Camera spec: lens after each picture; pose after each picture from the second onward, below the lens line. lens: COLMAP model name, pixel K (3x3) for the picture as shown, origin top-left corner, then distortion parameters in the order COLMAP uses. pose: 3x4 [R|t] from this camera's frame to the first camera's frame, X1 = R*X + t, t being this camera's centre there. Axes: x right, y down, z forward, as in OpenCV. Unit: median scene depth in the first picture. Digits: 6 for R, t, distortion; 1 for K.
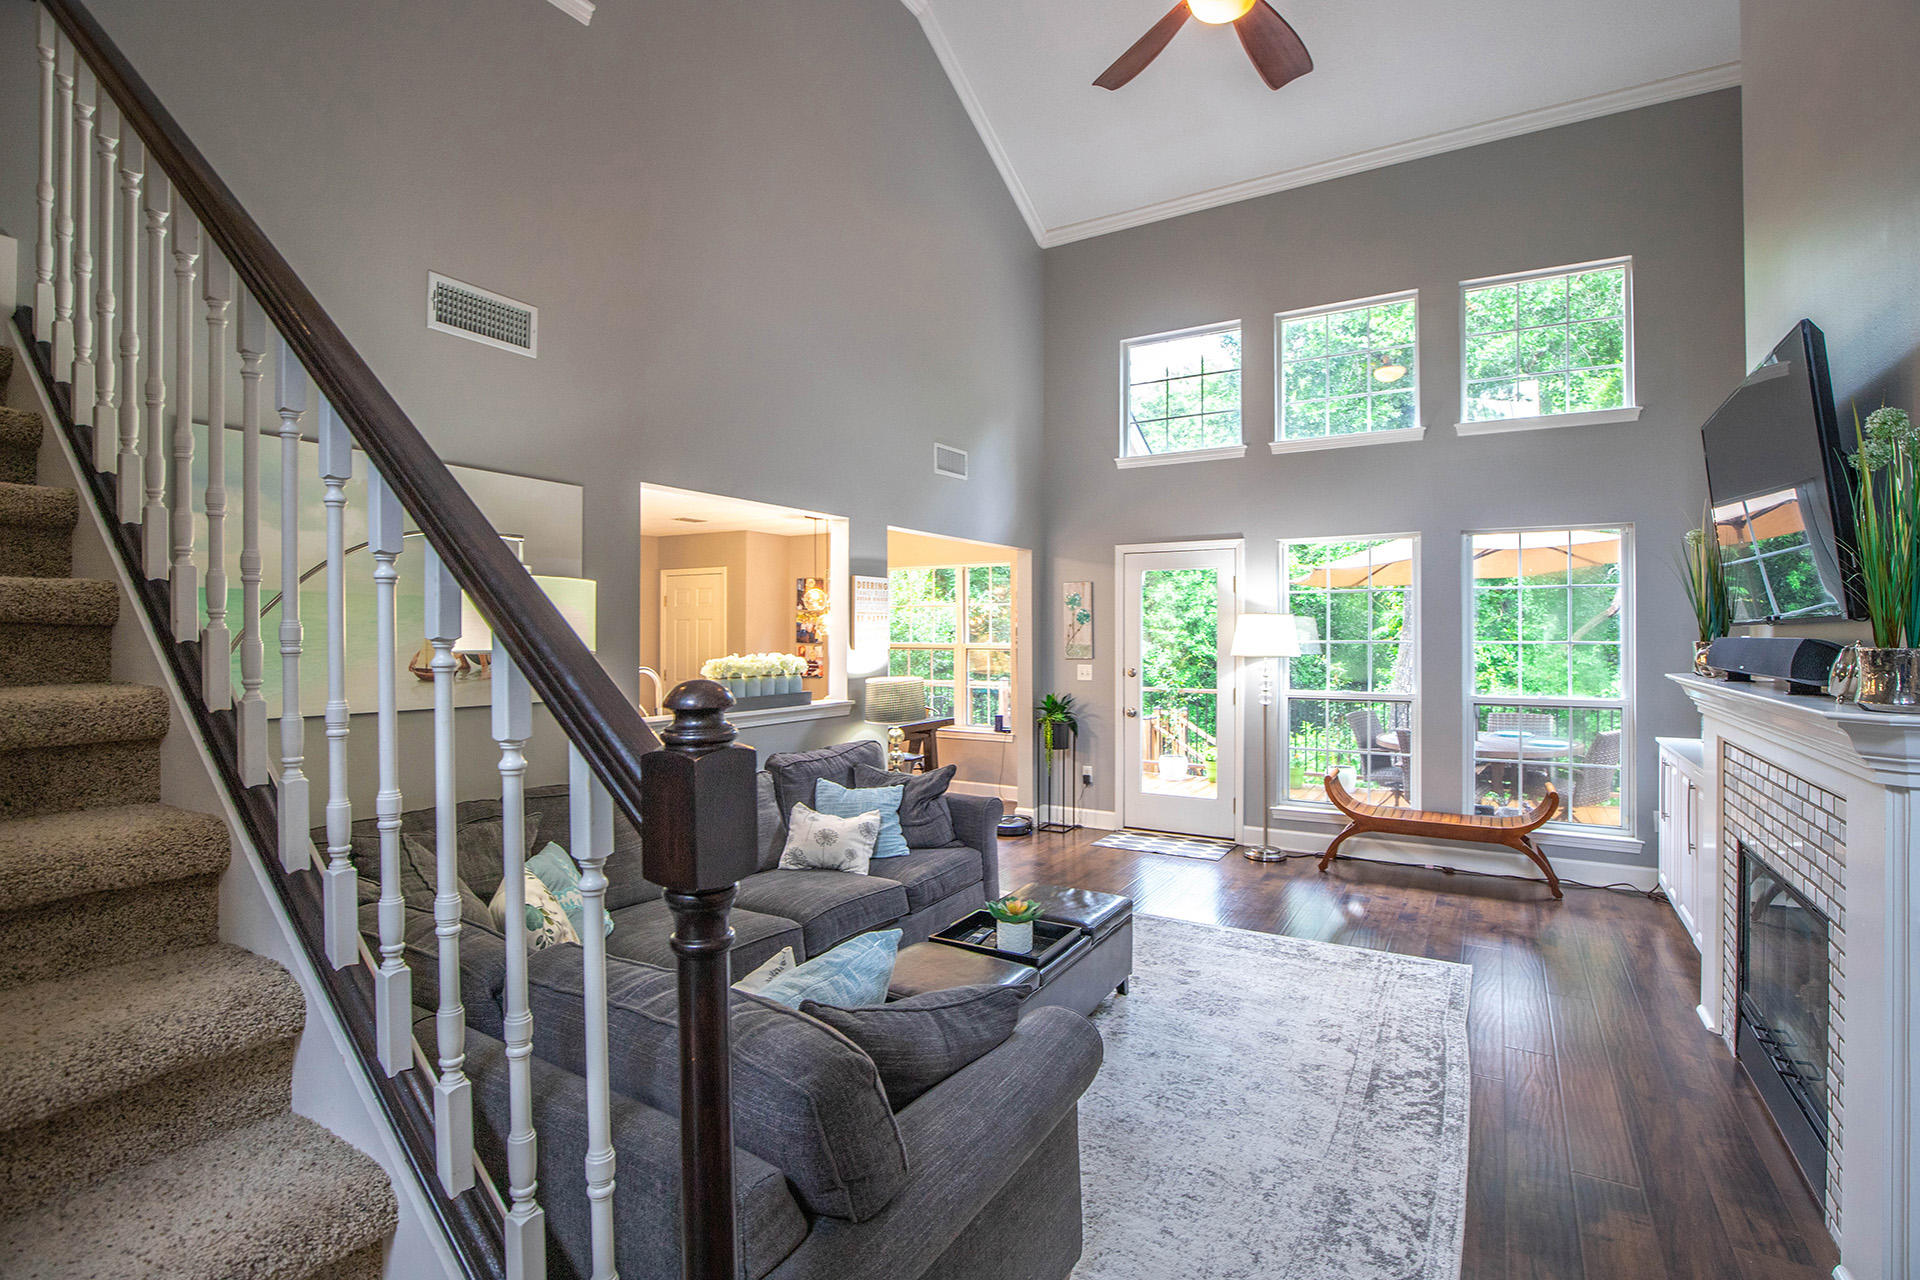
lens RADIAL K [[883.5, 0, 981.6], [0, 883.5, 635.0], [0, 0, 1]] dist [-0.035575, 0.000677]
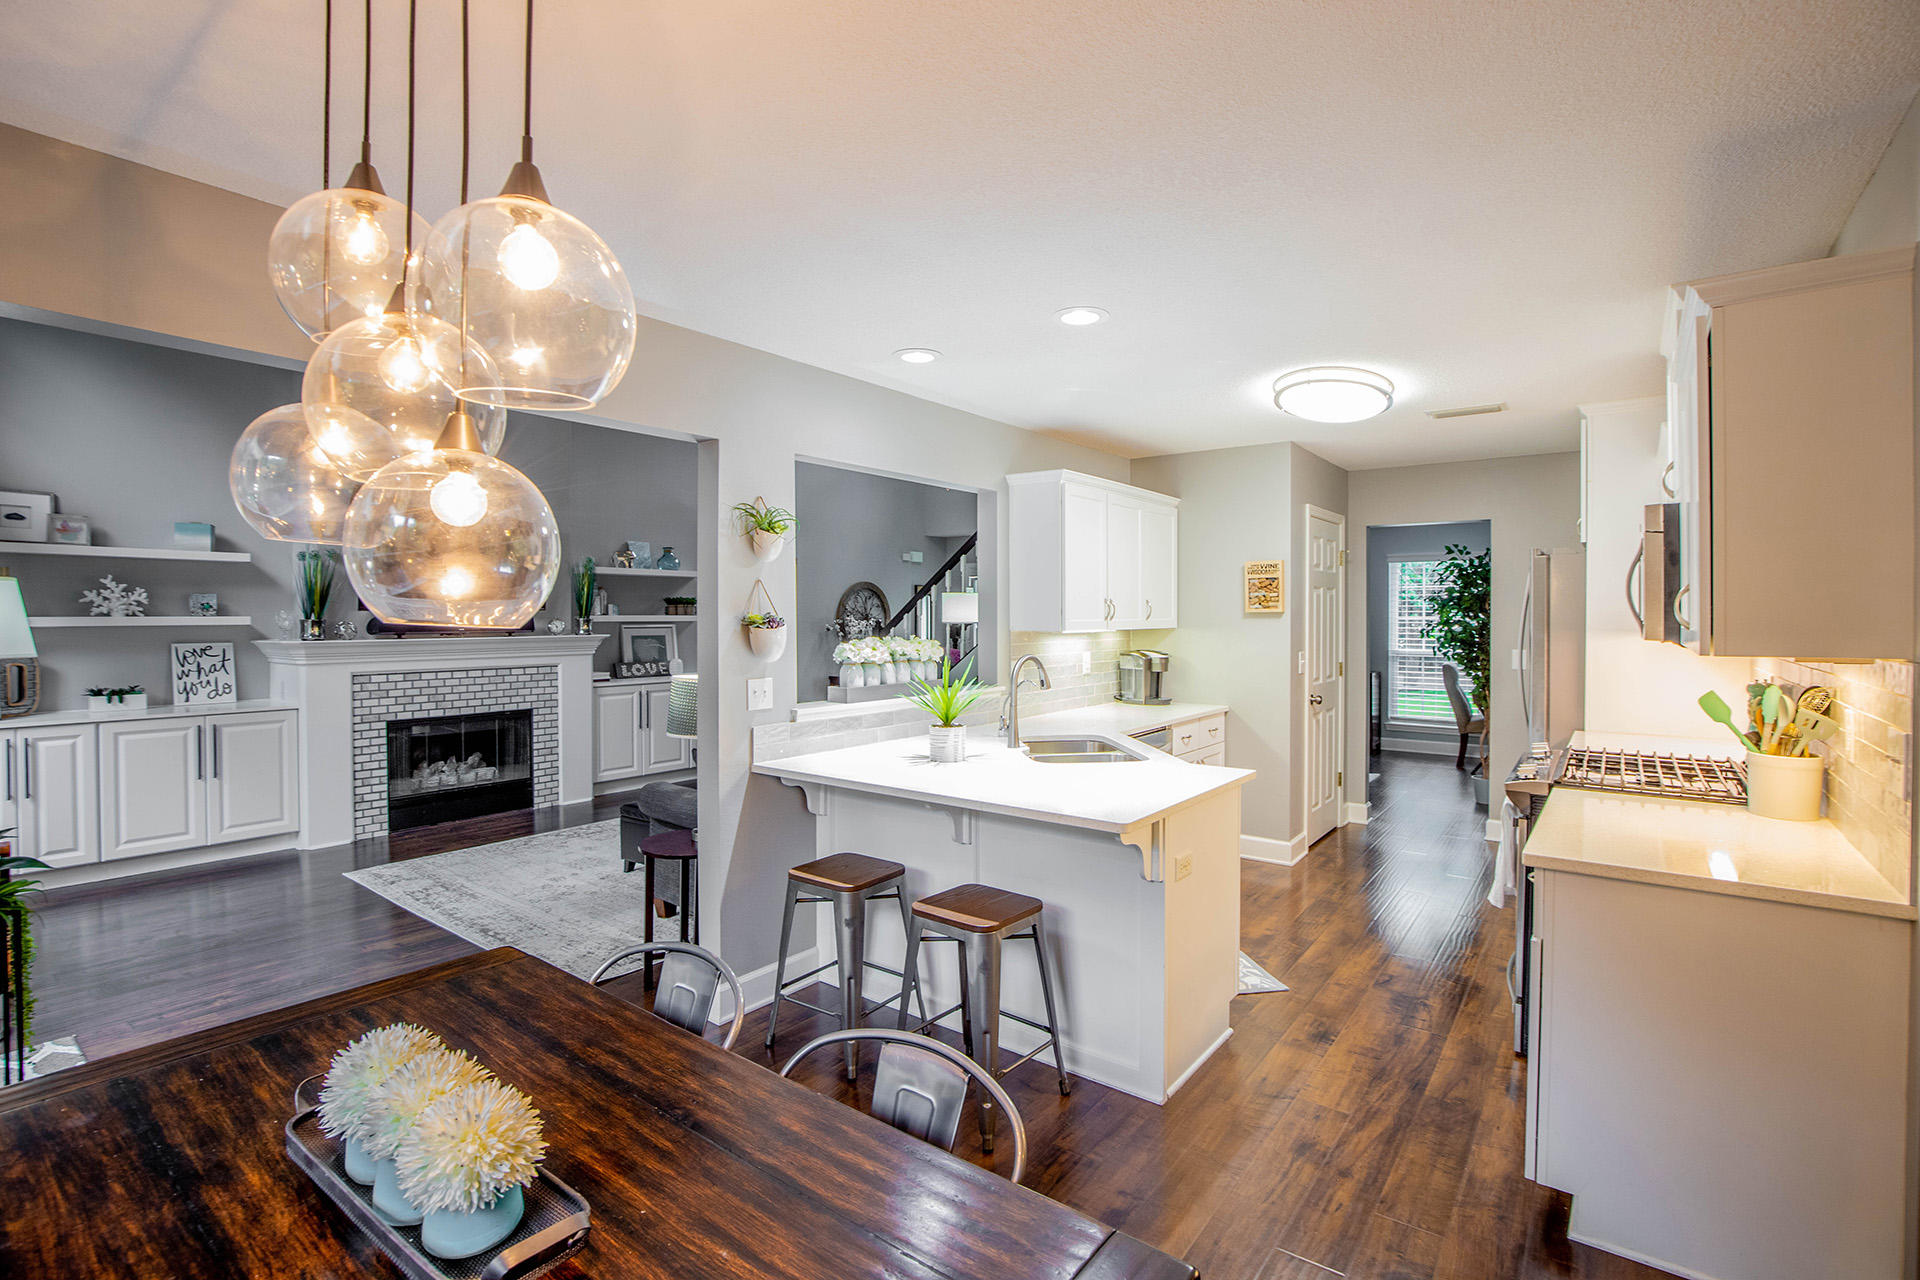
lens RADIAL K [[880.0, 0, 969.2], [0, 880.0, 626.8], [0, 0, 1]] dist [-0.037926, 0.007678]
pose [[-0.993680, -0.001369, 0.112242, -0.392745], [-0.000005, 0.999926, 0.012151, -0.000406], [-0.112250, 0.012074, -0.993607, 1.696647]]
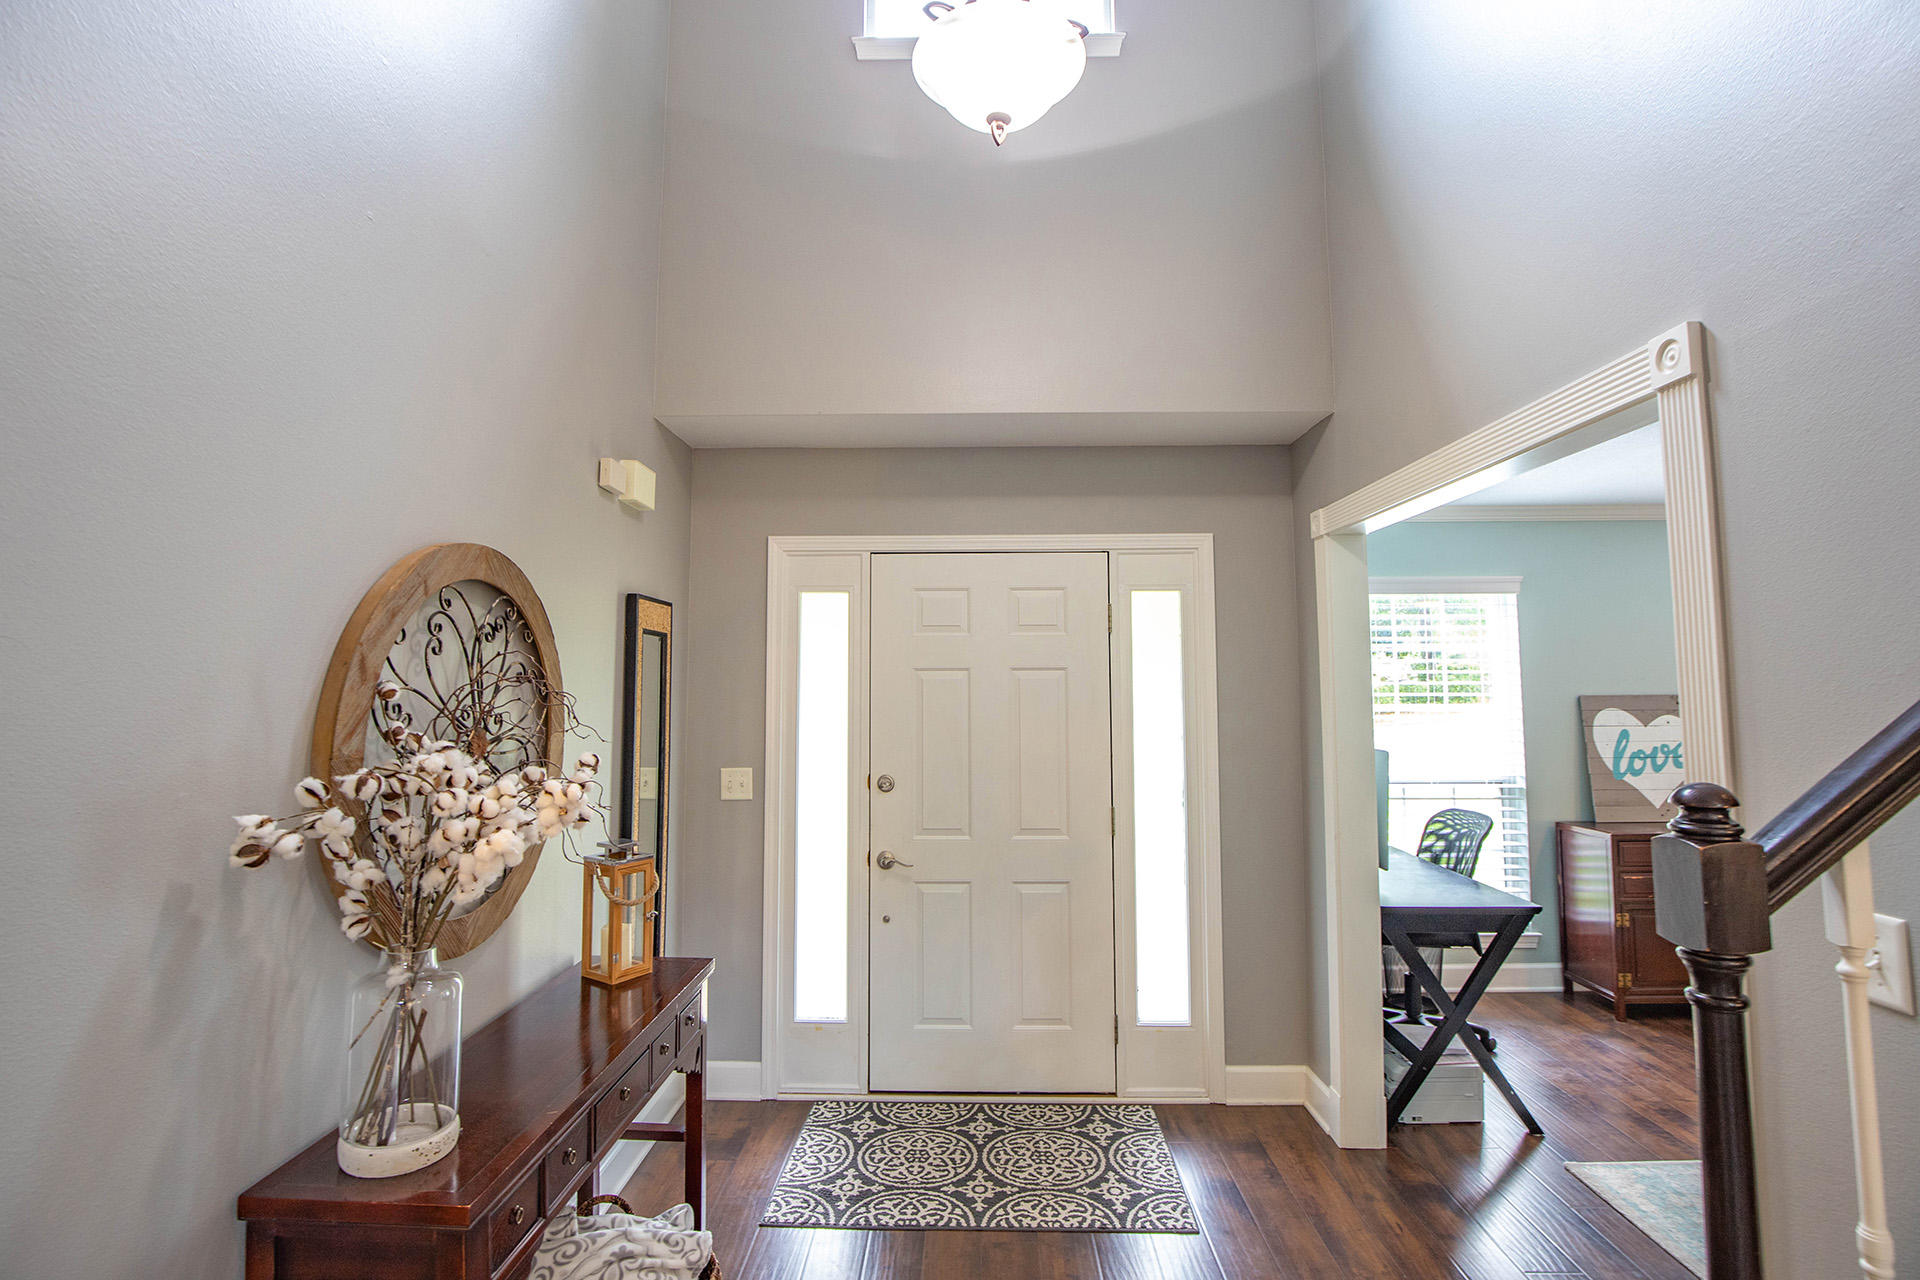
lens RADIAL K [[916.1, 0, 966.9], [0, 916.1, 620.1], [0, 0, 1]] dist [-0.015589, 0.000196]
pose [[-0.865614, -0.035452, -0.499455, 0.104900], [0.003270, 0.997069, -0.076440, -0.016273], [0.500701, -0.067801, -0.862961, 0.093210]]
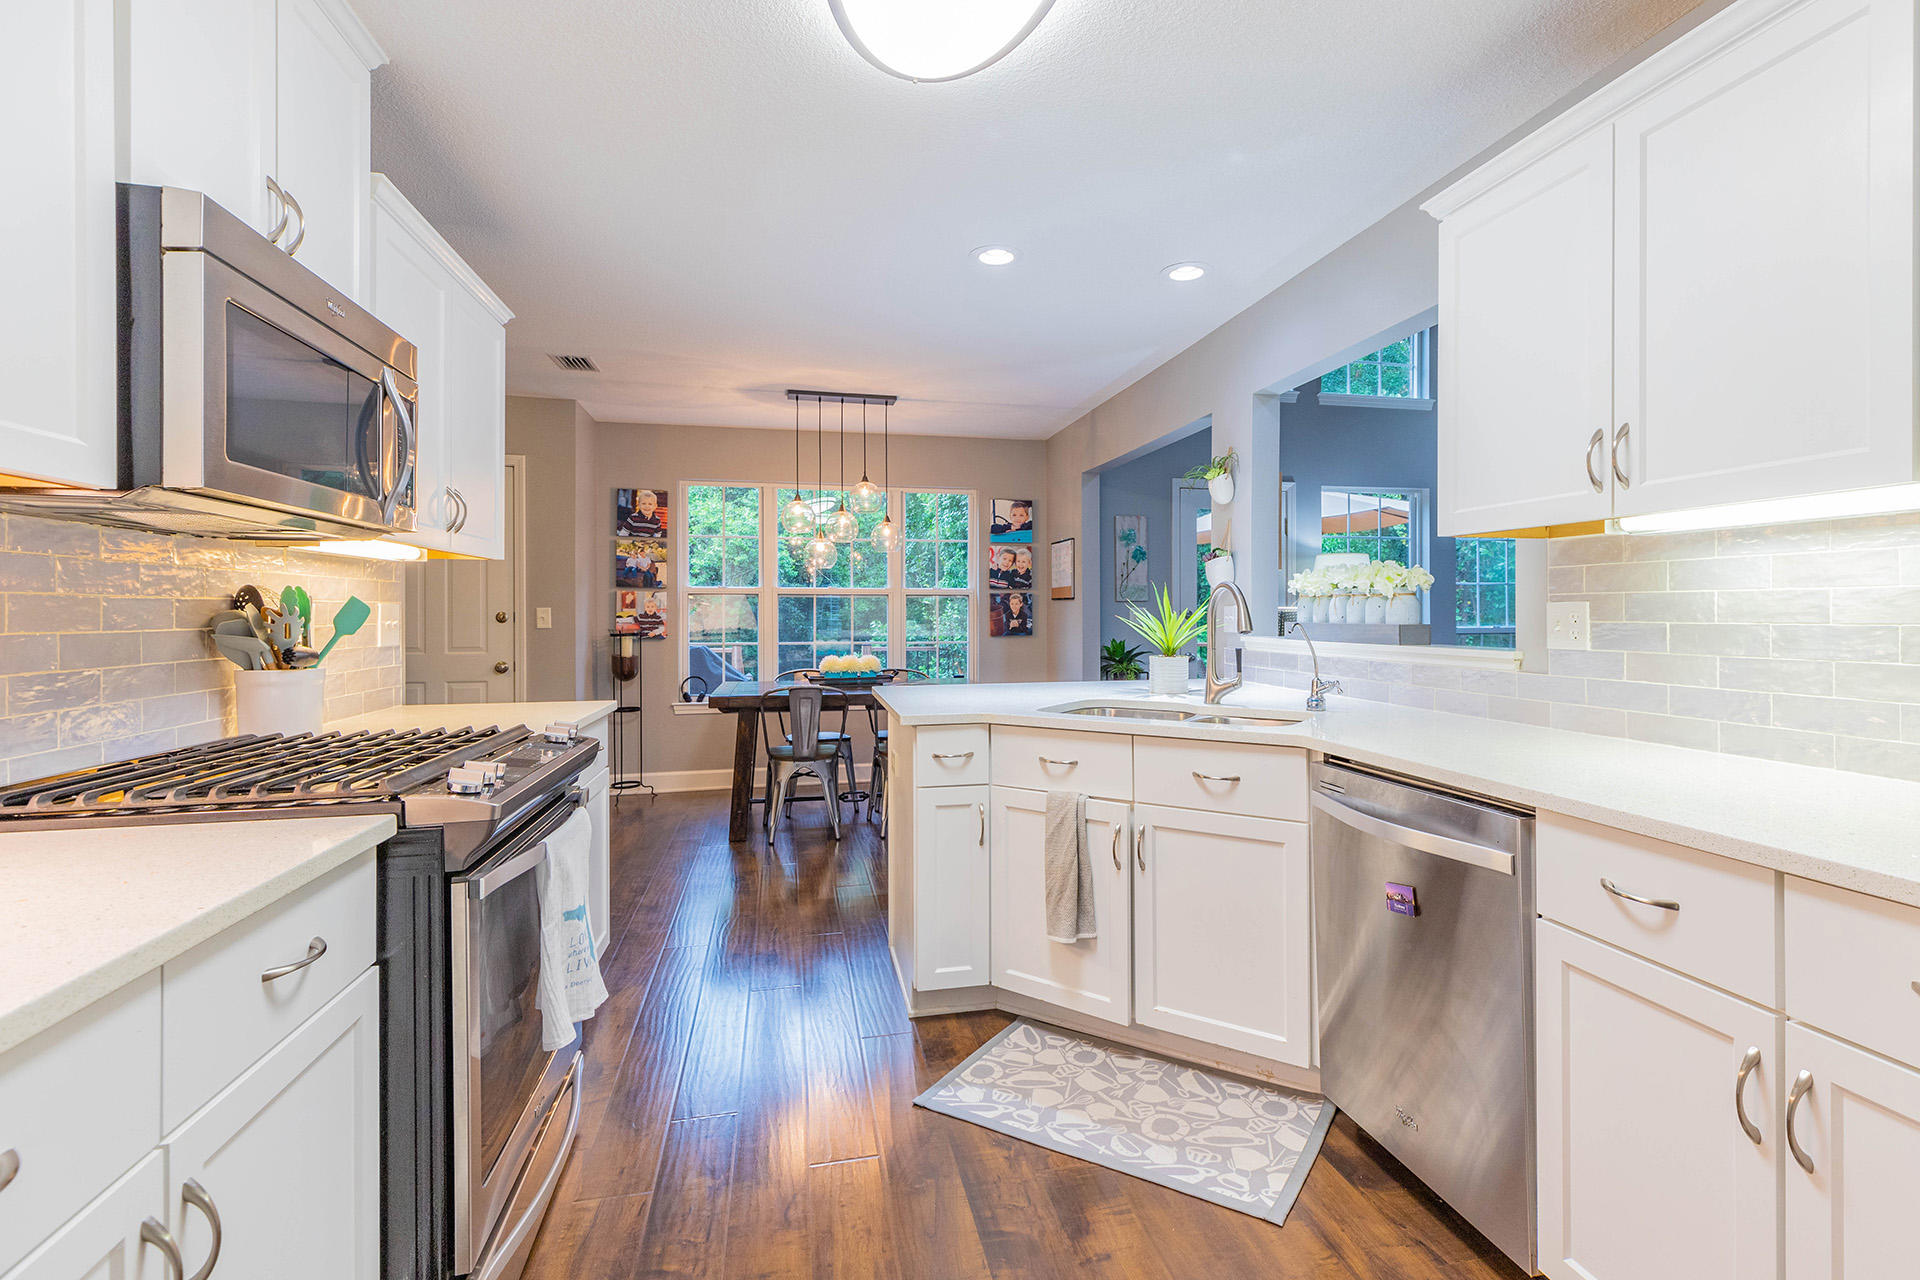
lens RADIAL K [[880.0, 0, 969.2], [0, 880.0, 626.8], [0, 0, 1]] dist [-0.037926, 0.007678]
pose [[0.742654, -0.010488, 0.669593, -0.842794], [0.001075, 0.999895, 0.014469, 0.054925], [-0.669675, -0.010025, 0.742587, 0.624385]]
